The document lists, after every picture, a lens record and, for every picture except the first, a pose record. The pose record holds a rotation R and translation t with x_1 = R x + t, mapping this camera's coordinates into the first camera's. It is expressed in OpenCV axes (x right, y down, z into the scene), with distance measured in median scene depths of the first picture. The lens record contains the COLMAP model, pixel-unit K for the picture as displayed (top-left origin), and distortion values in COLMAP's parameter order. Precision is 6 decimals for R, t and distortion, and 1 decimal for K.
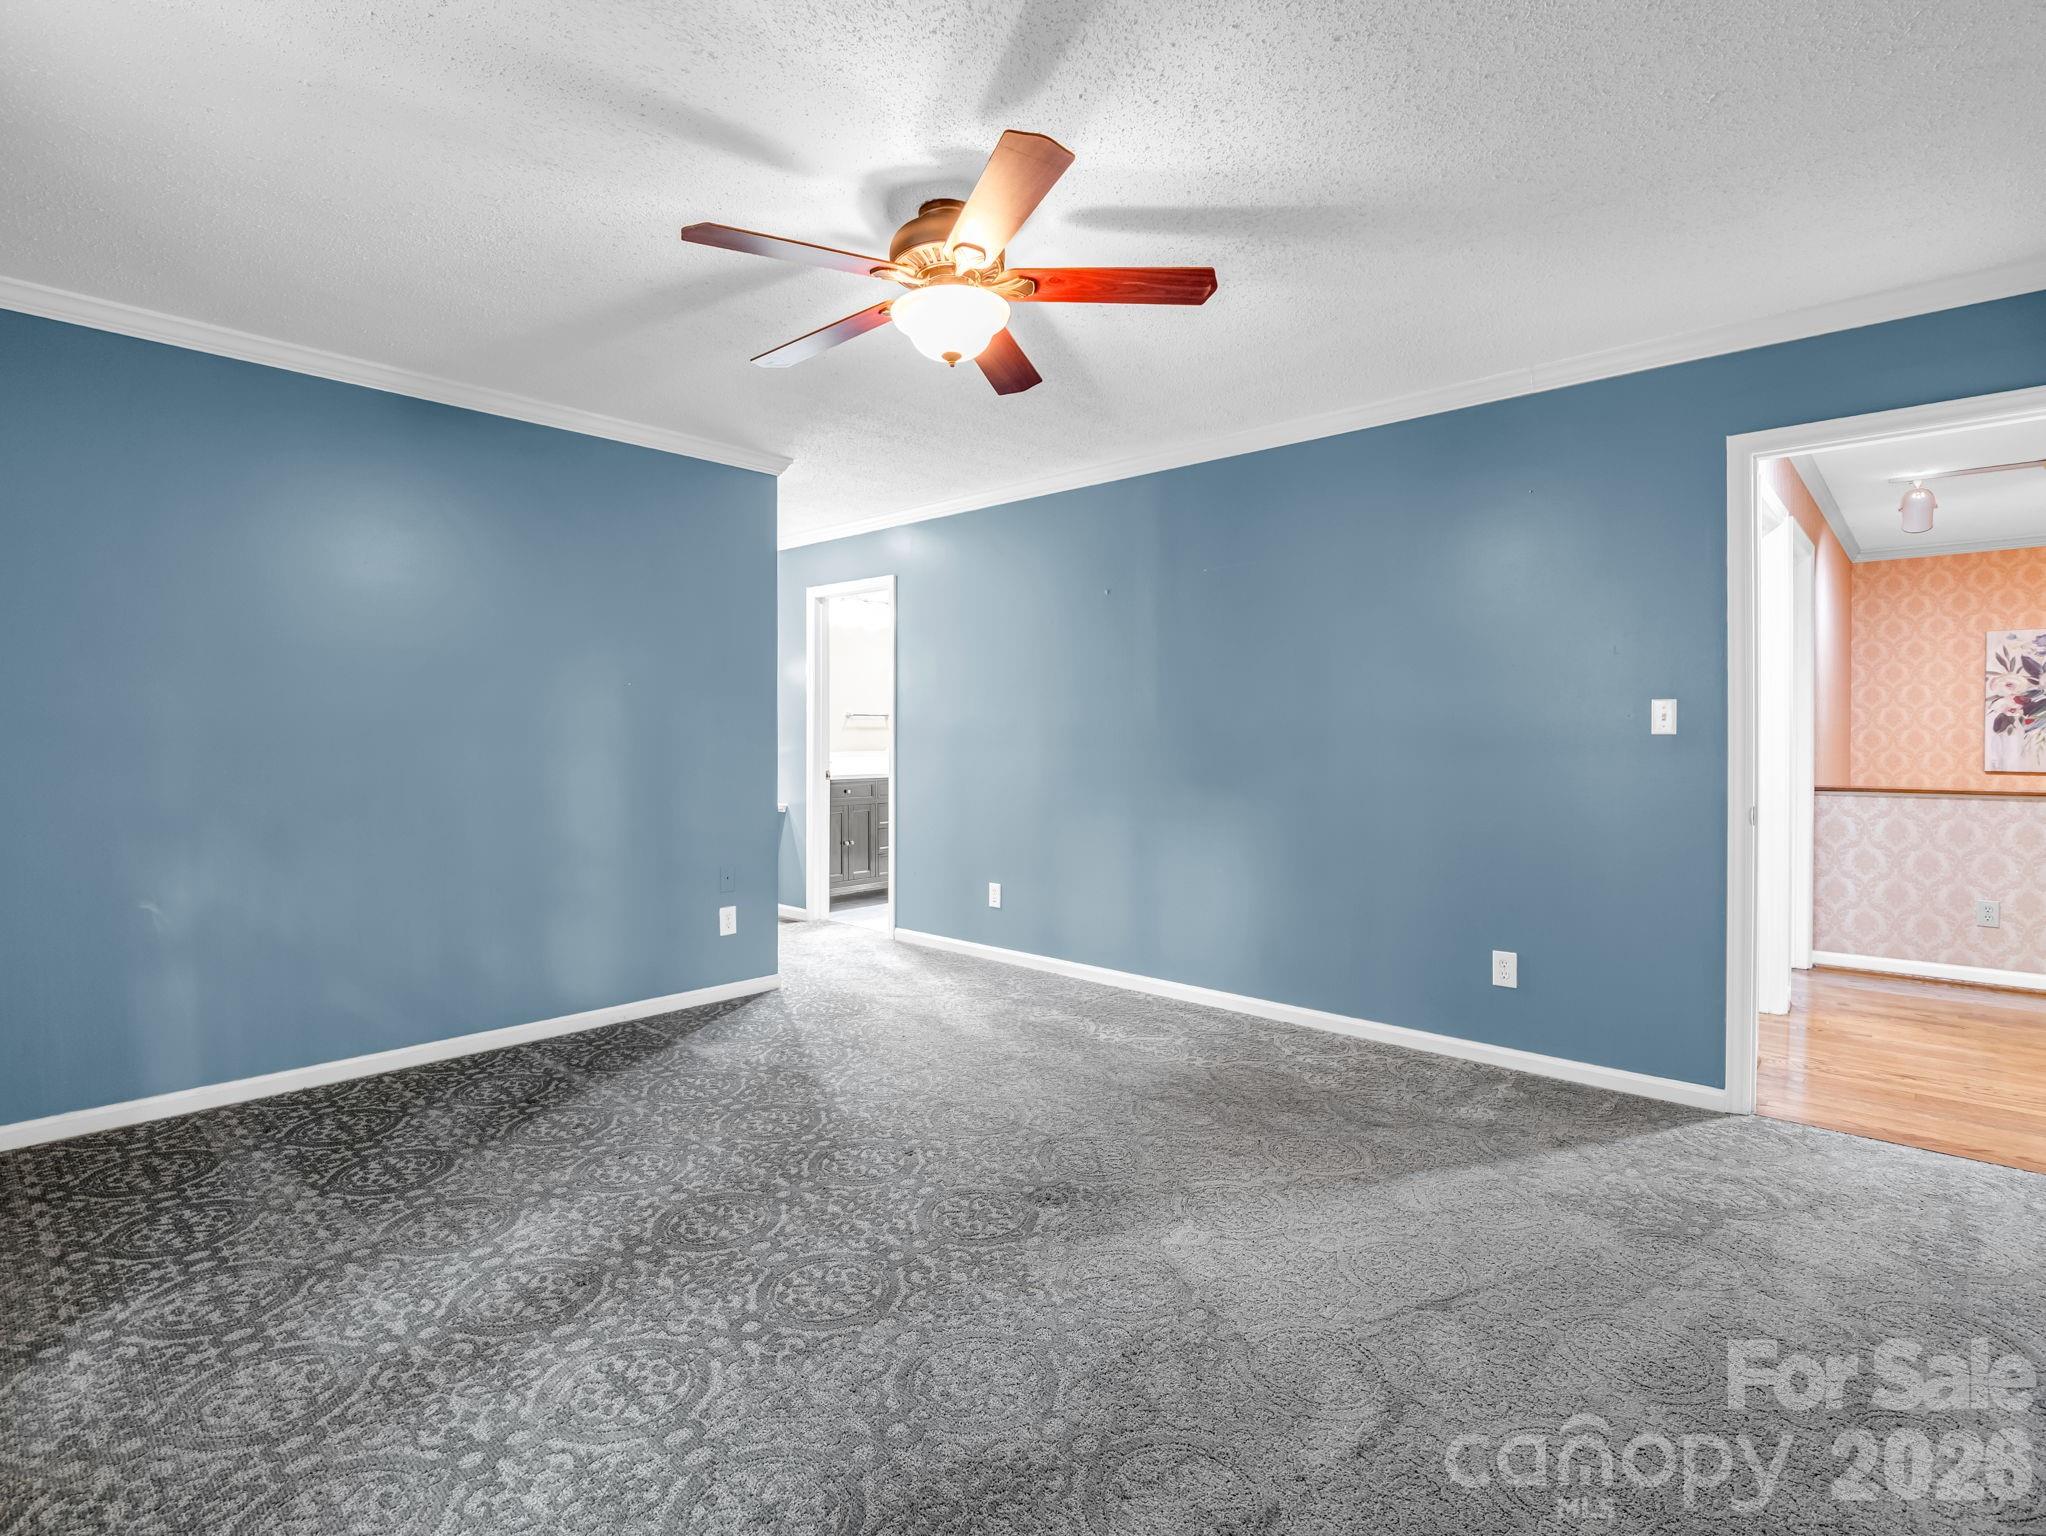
lens RADIAL K [[1029.5, 0, 1017.2], [0, 1029.5, 755.2], [0, 0, 1]] dist [-0.000059, -0.000347]
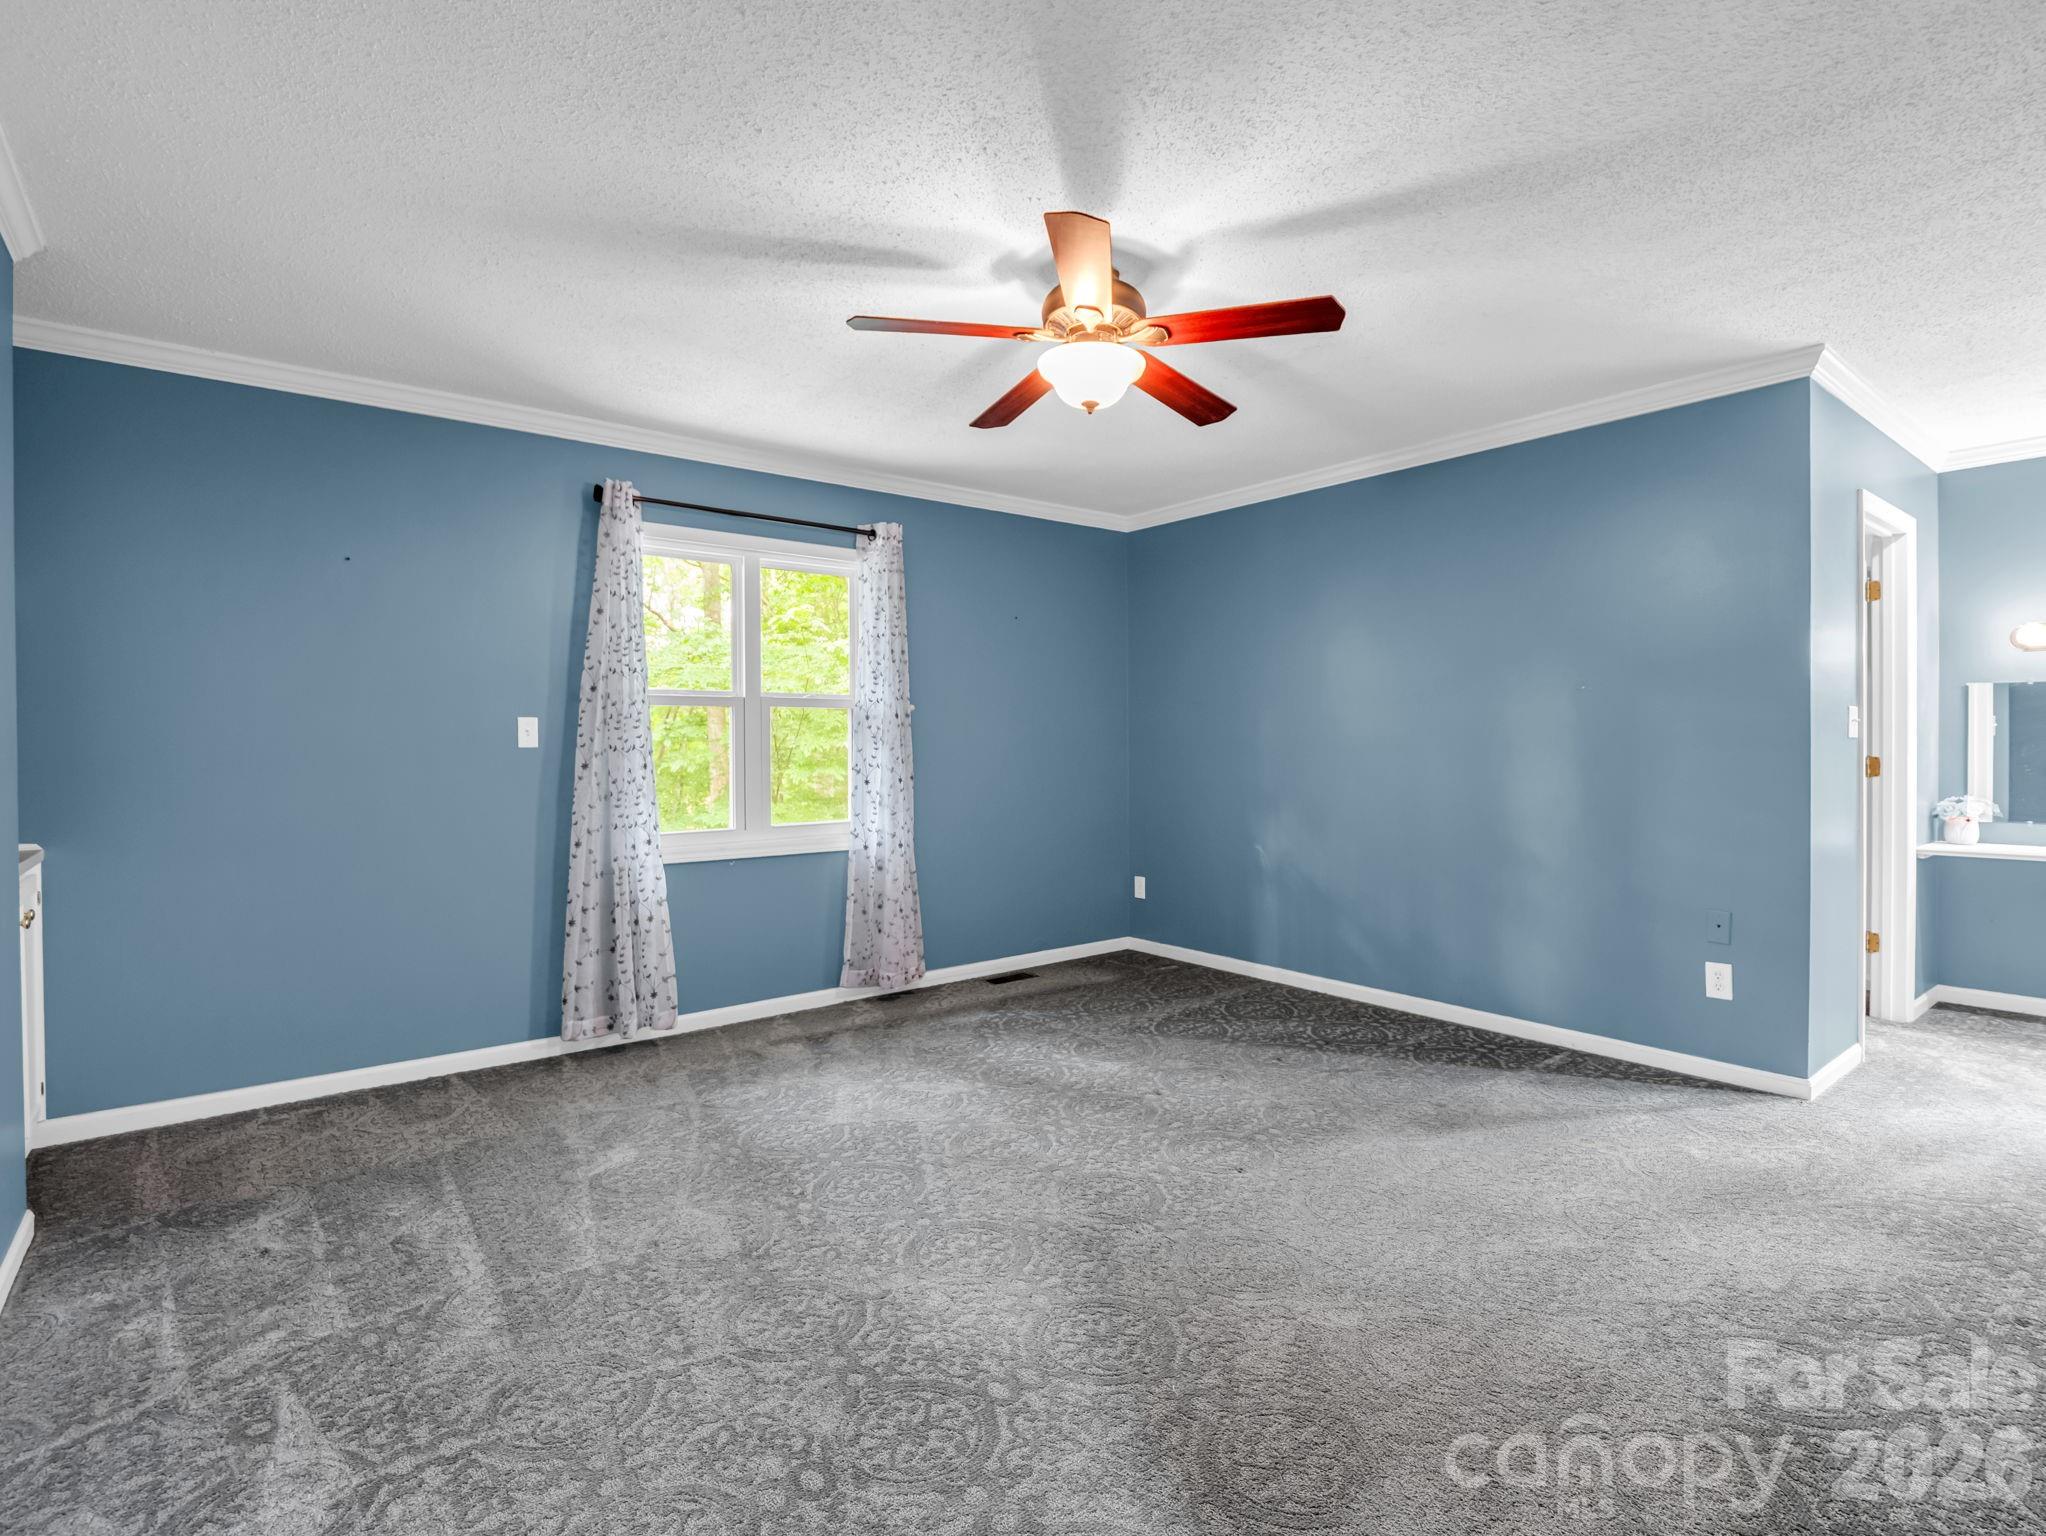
lens RADIAL K [[1029.5, 0, 1017.5], [0, 1029.5, 756.7], [0, 0, 1]] dist [-0.000059, -0.000347]
pose [[-0.149651, 0.016366, -0.988603, 0.797730], [-0.017275, 0.999667, 0.019164, -0.020951], [0.988588, 0.019946, -0.149318, 0.823901]]
